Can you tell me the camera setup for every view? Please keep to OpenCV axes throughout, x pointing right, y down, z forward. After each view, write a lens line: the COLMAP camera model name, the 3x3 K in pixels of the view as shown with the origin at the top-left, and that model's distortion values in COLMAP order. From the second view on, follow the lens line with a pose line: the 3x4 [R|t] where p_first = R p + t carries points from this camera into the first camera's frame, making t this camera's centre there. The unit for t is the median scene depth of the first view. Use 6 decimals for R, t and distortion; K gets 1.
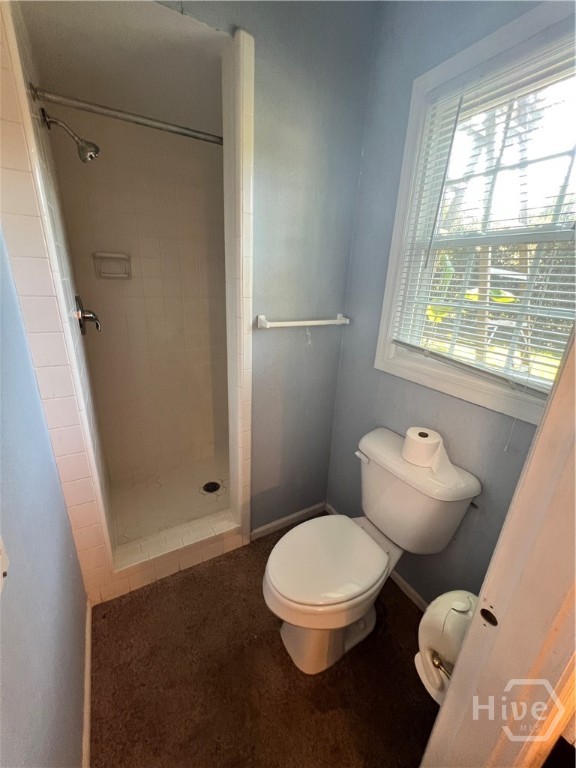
lens RADIAL K [[305.9, 0, 288.0], [0, 305.9, 384.0], [0, 0, 1]] dist [0.000215, 0.000212]
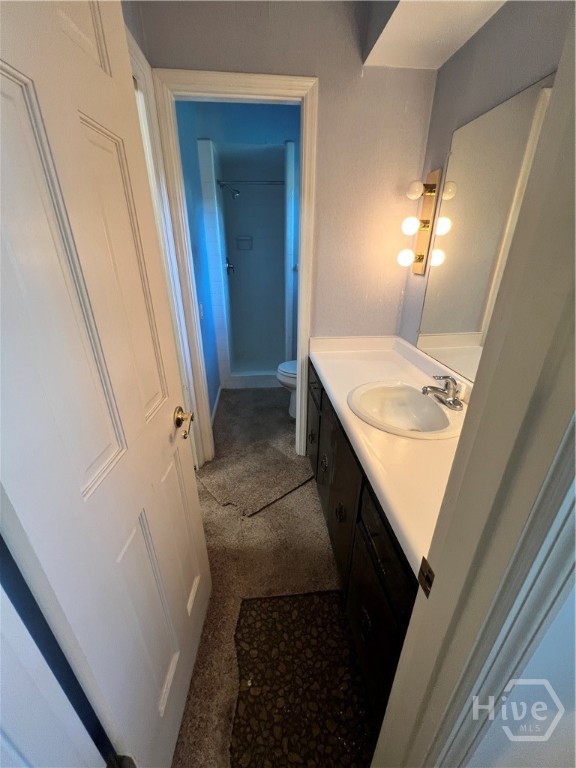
lens RADIAL K [[305.9, 0, 288.0], [0, 305.9, 384.0], [0, 0, 1]] dist [0.000215, 0.000212]
pose [[0.905886, 0.131407, -0.402620, 0.805442], [-0.099881, 0.990119, 0.098425, 0.395578], [0.411576, -0.048948, 0.910060, -0.991331]]
